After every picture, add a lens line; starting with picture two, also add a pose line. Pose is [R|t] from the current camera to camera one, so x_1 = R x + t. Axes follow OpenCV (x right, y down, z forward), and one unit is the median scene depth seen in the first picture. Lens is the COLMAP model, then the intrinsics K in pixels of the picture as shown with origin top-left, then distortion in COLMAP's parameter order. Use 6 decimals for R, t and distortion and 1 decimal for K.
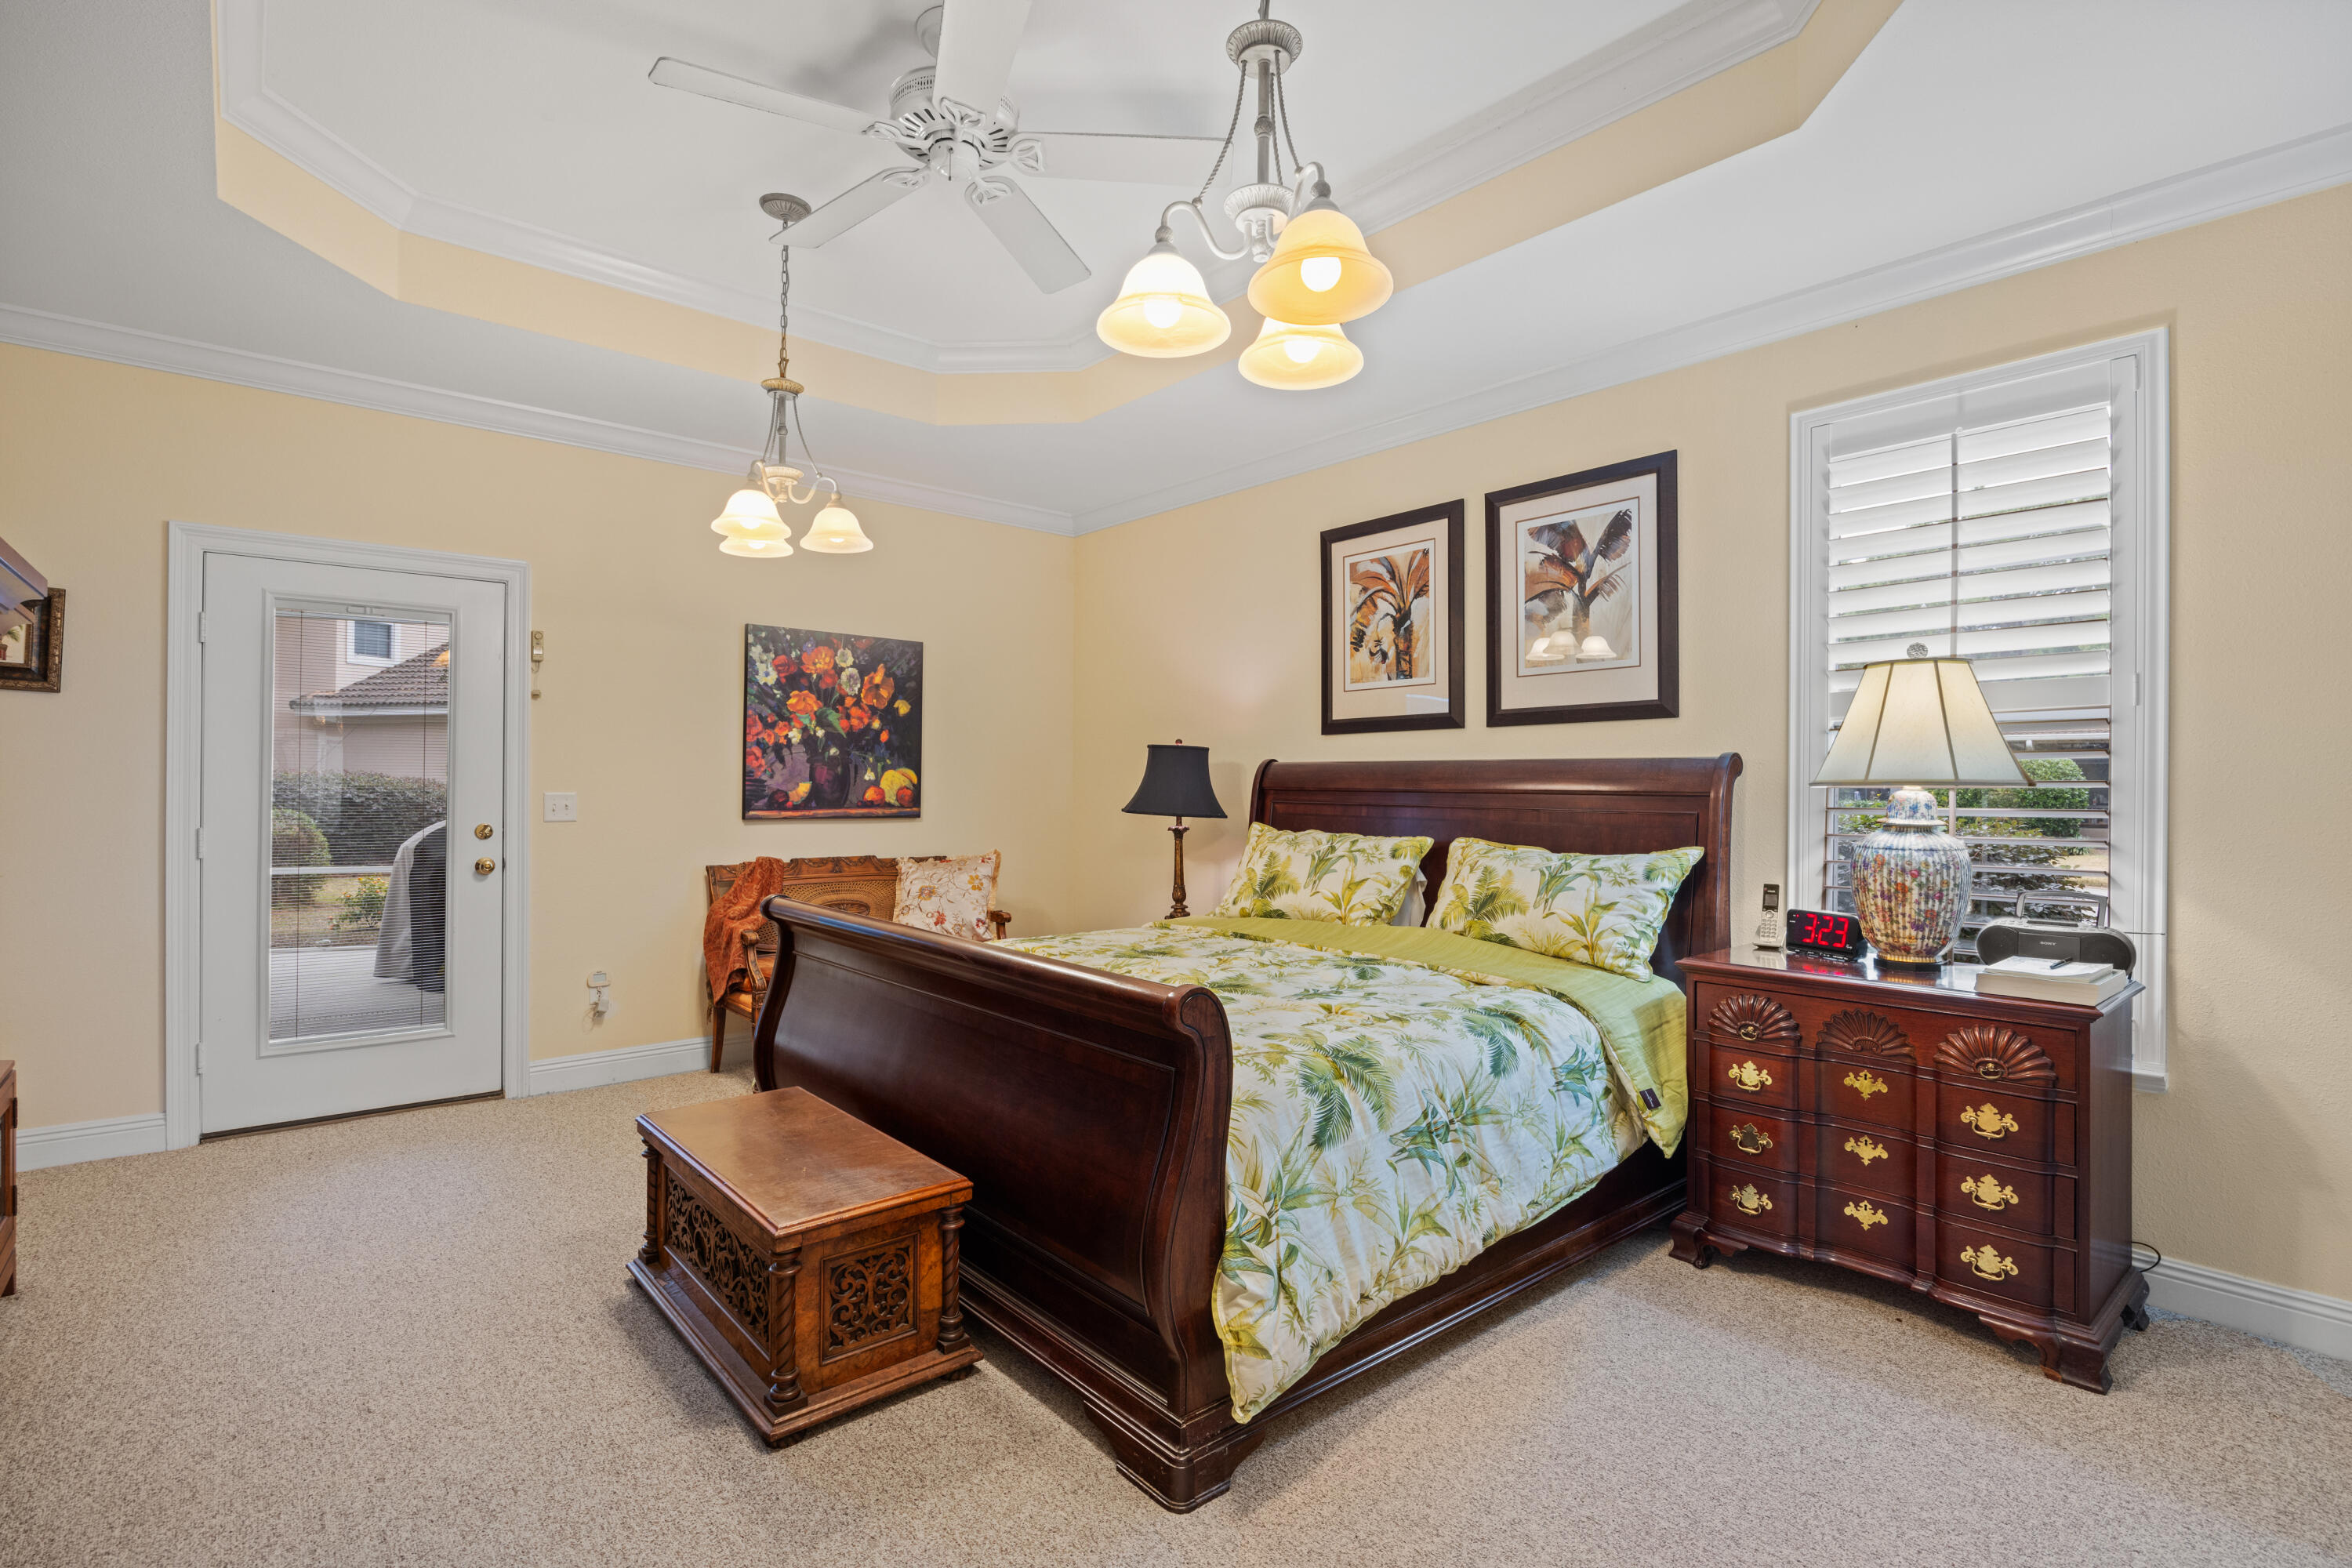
lens RADIAL K [[1115.3, 0, 1176.0], [0, 1115.3, 784.0], [0, 0, 1]] dist [-0.002648, -0.000121]
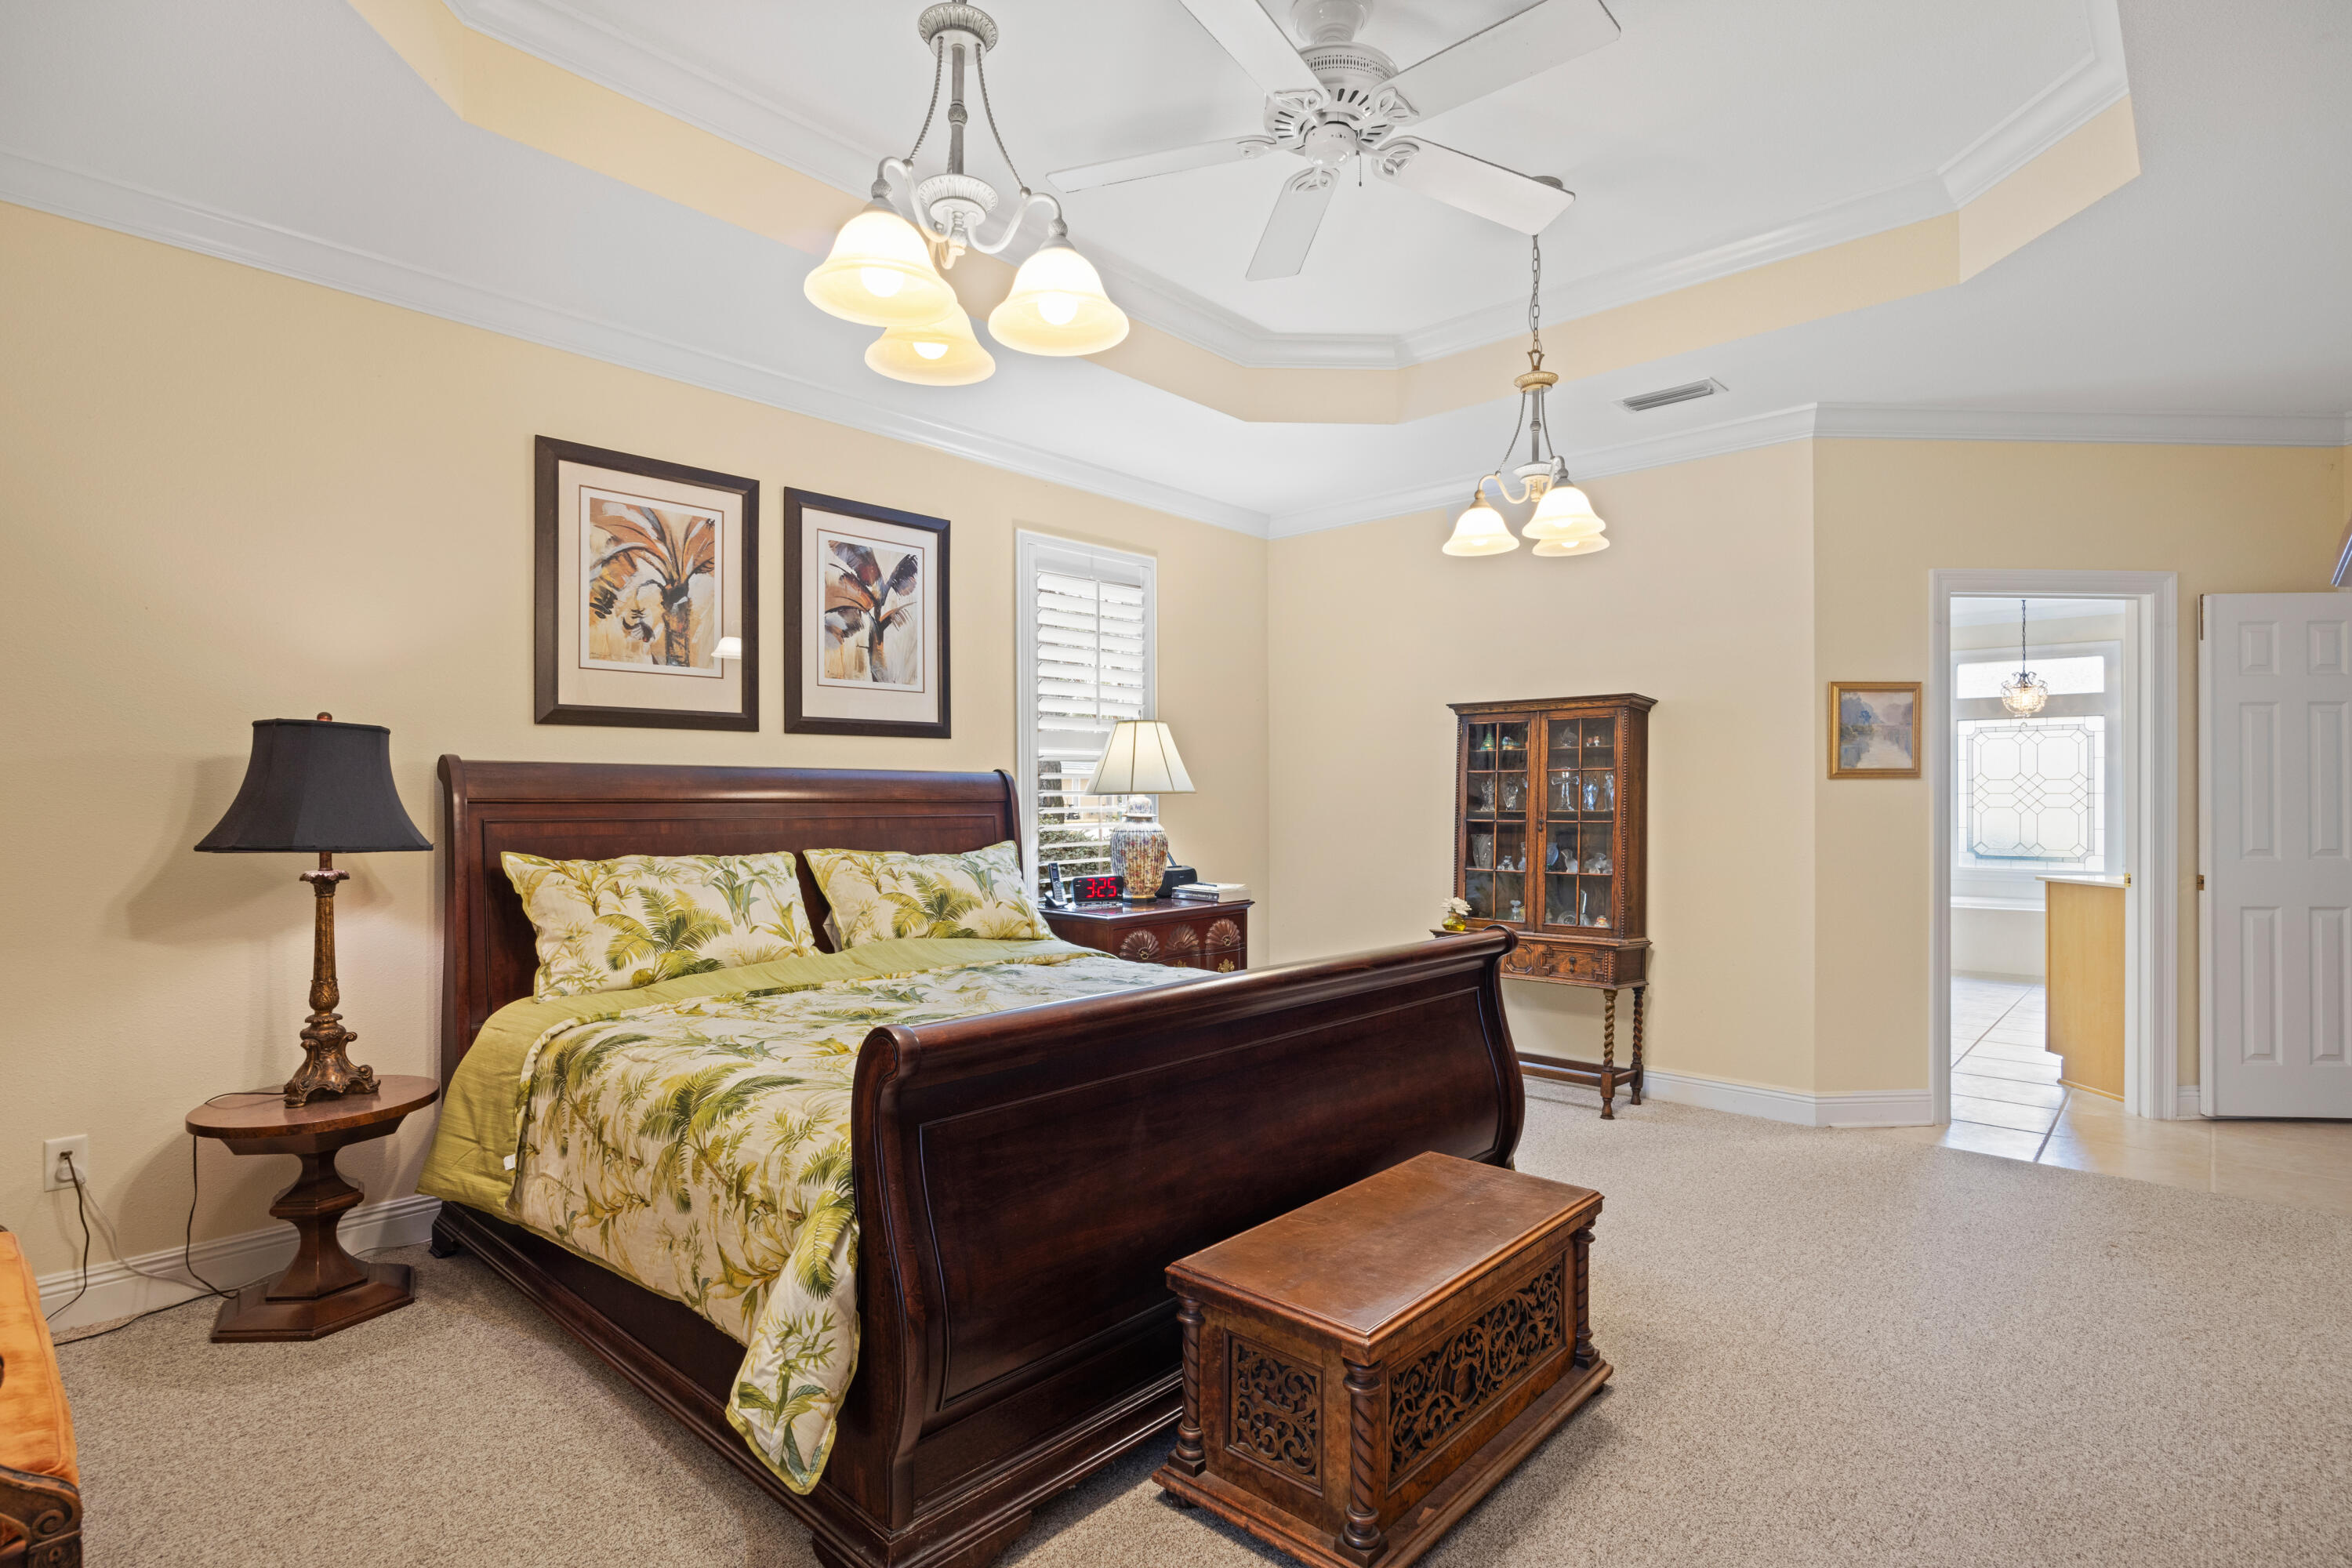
lens RADIAL K [[1159.0, 0, 1176.0], [0, 1159.0, 784.0], [0, 0, 1]] dist [-0.002818, -0.000509]
pose [[-0.122944, 0.004210, 0.992405, -0.754203], [-0.000963, 0.999990, -0.004362, -0.003776], [-0.992413, -0.001492, -0.122938, 0.806948]]
